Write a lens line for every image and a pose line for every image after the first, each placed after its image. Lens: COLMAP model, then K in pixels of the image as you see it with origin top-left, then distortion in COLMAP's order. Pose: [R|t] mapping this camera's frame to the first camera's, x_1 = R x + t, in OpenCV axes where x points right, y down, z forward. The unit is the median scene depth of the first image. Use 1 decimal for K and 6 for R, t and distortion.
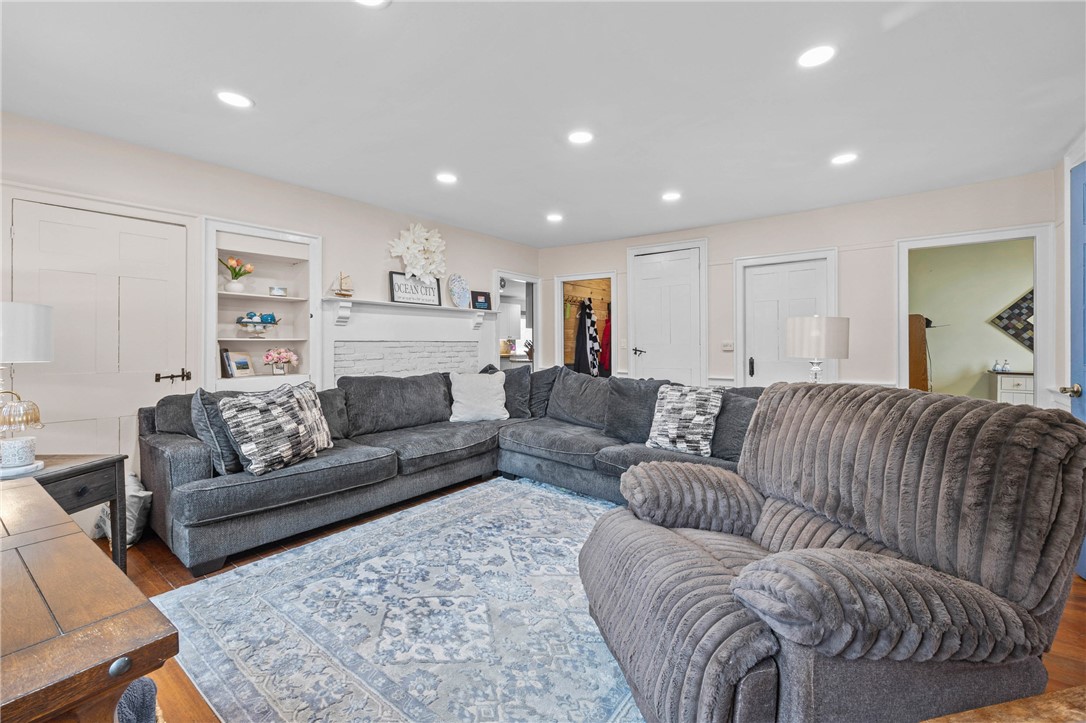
lens RADIAL K [[454.1, 0, 547.7], [0, 454.1, 343.1], [0, 0, 1]] dist [0.000156, -0.000122]
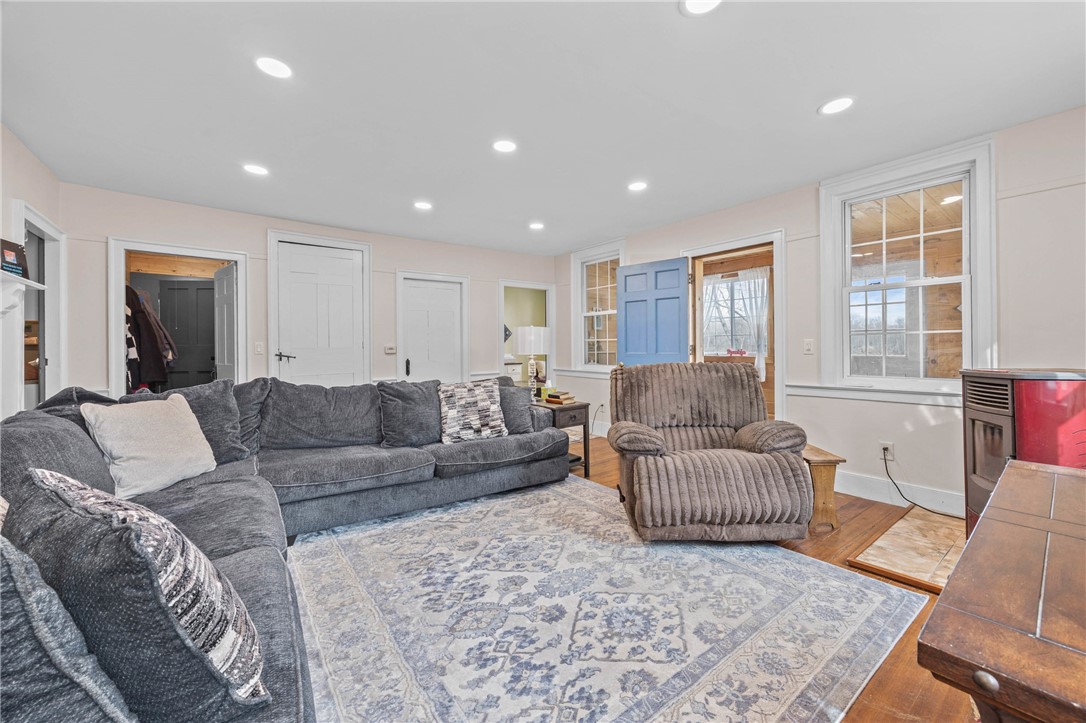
lens RADIAL K [[427.0, 0, 550.0], [0, 427.0, 347.4], [0, 0, 1]] dist [-0.000826, -0.000119]
pose [[0.269710, -0.001450, 0.962940, -0.626592], [0.009889, 0.999950, -0.001265, 0.009180], [-0.962891, 0.009864, 0.269711, 0.476960]]
